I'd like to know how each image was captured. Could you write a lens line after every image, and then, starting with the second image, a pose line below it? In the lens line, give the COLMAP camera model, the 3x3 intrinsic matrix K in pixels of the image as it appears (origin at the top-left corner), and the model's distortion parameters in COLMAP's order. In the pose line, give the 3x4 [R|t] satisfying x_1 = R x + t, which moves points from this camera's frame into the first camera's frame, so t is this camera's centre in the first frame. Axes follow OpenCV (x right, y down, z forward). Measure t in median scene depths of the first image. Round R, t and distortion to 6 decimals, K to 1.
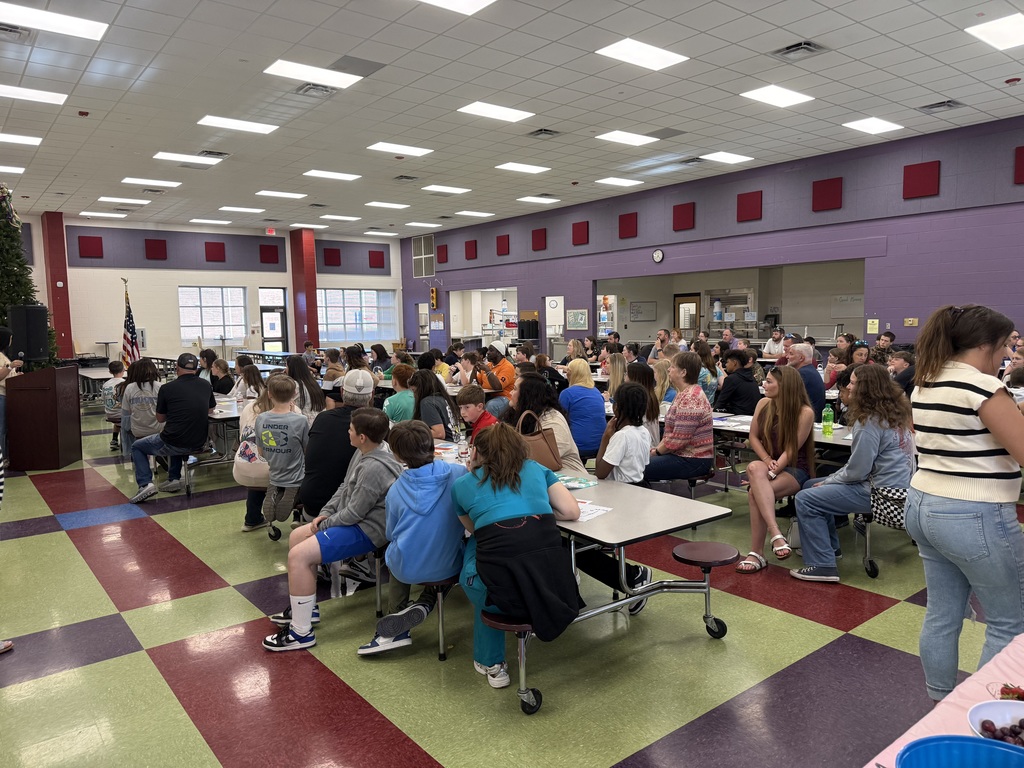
lens RADIAL K [[727.8, 0, 507.8], [0, 727.8, 393.5], [0, 0, 1]] dist [0.025984, -0.034094]
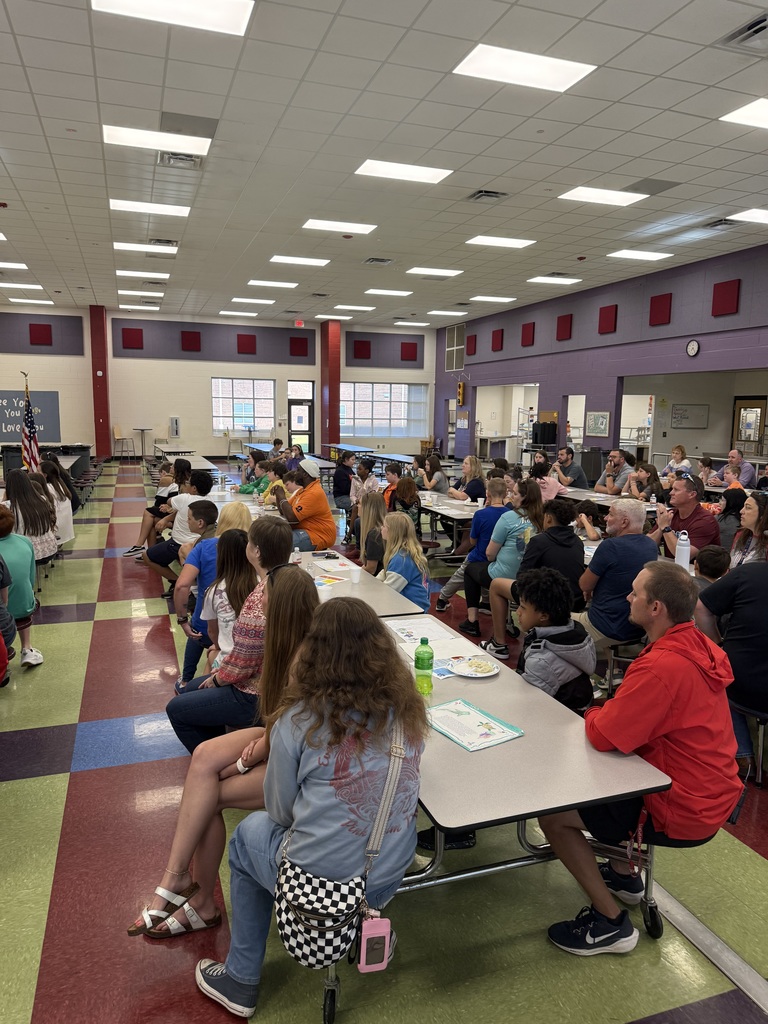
lens RADIAL K [[727.8, 0, 385.0], [0, 727.8, 508.7], [0, 0, 1]] dist [0.025984, -0.034094]
pose [[0.942449, 0.072195, -0.326463, 0.132944], [-0.061570, 0.997186, 0.042776, -0.022508], [0.328633, -0.020214, 0.944242, 0.110774]]
